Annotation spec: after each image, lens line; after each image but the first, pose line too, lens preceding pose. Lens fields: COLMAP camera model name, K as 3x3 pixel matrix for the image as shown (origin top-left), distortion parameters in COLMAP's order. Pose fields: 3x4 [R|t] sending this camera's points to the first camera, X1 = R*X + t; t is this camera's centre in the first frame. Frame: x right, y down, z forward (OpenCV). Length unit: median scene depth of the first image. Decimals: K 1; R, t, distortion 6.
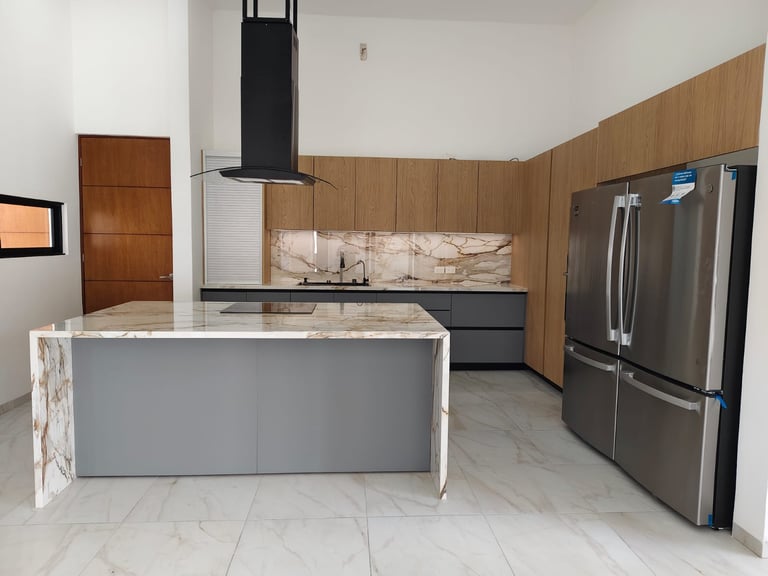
lens RADIAL K [[526.1, 0, 383.8], [0, 526.1, 283.9], [0, 0, 1]] dist [0.035854, -0.029018]
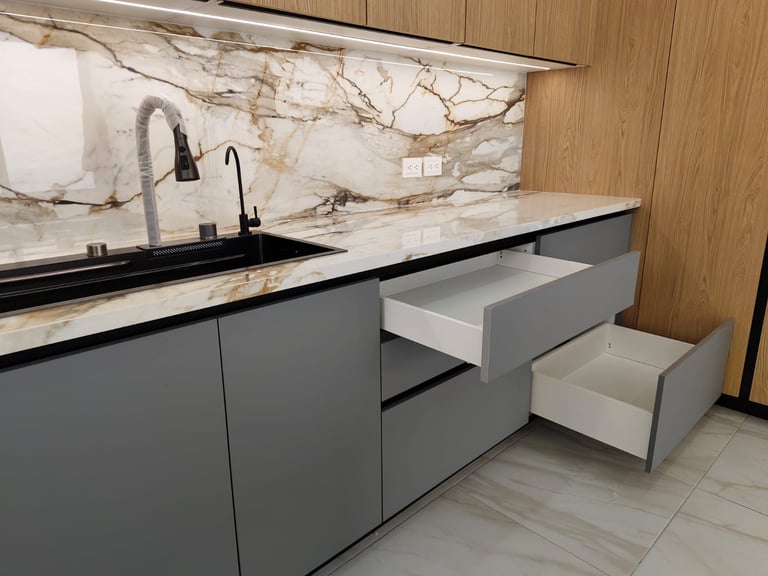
lens RADIAL K [[526.1, 0, 383.8], [0, 526.1, 283.9], [0, 0, 1]] dist [0.035854, -0.029018]
pose [[0.771005, -0.190787, 0.607579, -0.144984], [0.070814, 0.973836, 0.215935, -0.028849], [-0.632880, -0.123462, 0.764343, 0.735401]]
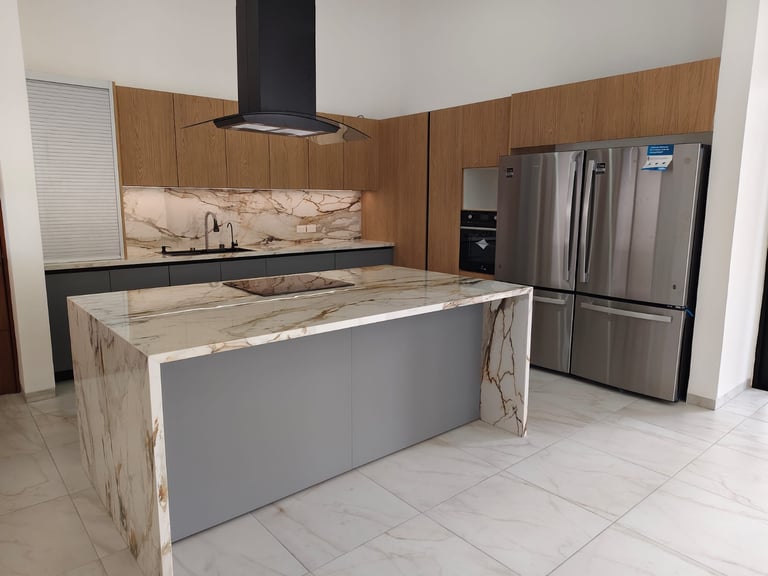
lens RADIAL K [[526.1, 0, 383.8], [0, 526.1, 283.9], [0, 0, 1]] dist [0.035854, -0.029018]
pose [[0.807203, -0.107609, 0.580382, -0.343235], [0.055753, 0.992746, 0.106525, -0.021517], [-0.587635, -0.053629, 0.807347, 0.136341]]
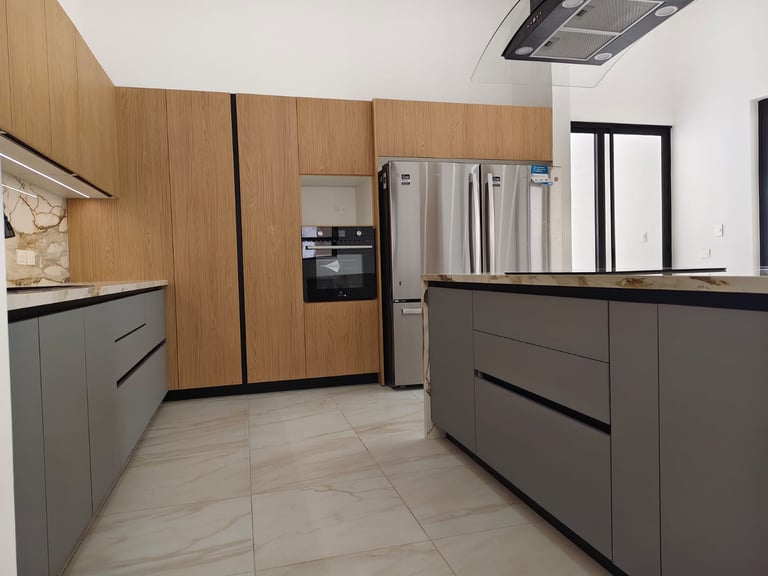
lens RADIAL K [[526.1, 0, 383.8], [0, 526.1, 283.9], [0, 0, 1]] dist [0.035854, -0.029018]
pose [[-0.188321, -0.041155, 0.981245, -0.418173], [0.102195, 0.992877, 0.061256, 0.000508], [-0.976776, 0.111814, -0.182774, 0.786010]]
